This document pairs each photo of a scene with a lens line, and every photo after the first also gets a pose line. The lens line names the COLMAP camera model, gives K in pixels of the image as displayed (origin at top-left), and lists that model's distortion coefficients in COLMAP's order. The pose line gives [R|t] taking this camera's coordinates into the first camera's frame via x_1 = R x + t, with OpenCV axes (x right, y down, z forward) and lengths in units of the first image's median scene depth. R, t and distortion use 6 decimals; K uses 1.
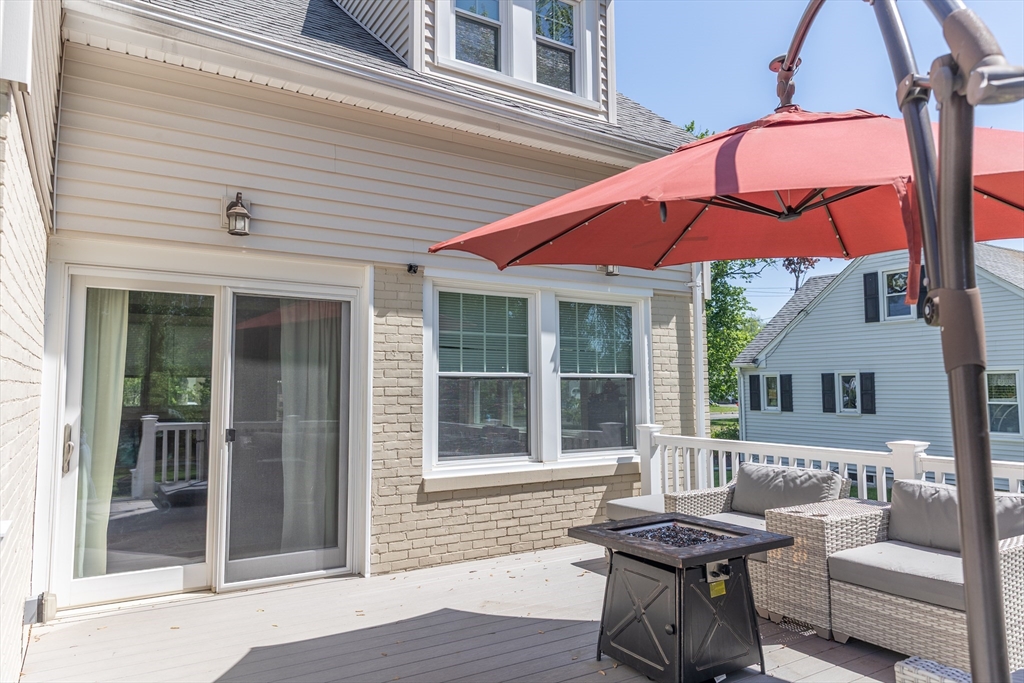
lens RADIAL K [[696.6, 0, 509.6], [0, 696.6, 338.9], [0, 0, 1]] dist [0.007364, -0.004061]
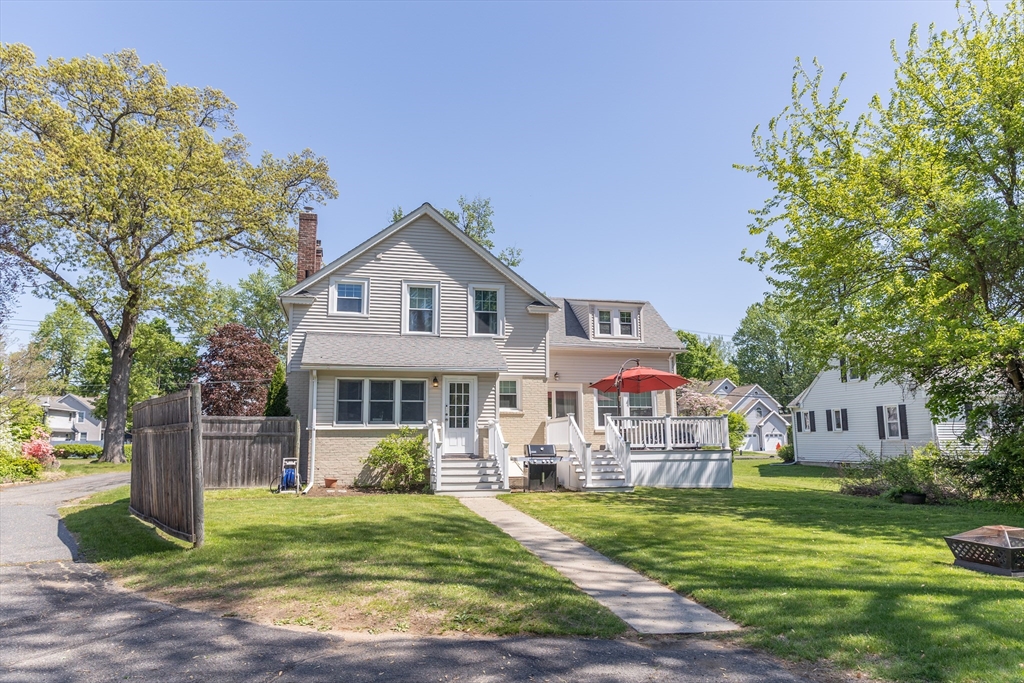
lens RADIAL K [[696.6, 0, 510.6], [0, 696.6, 342.3], [0, 0, 1]] dist [0.007364, -0.004061]
pose [[0.954566, -0.046397, -0.294366, 0.602080], [0.025647, 0.996931, -0.073964, -0.039057], [0.296895, 0.063054, 0.952826, -2.969161]]
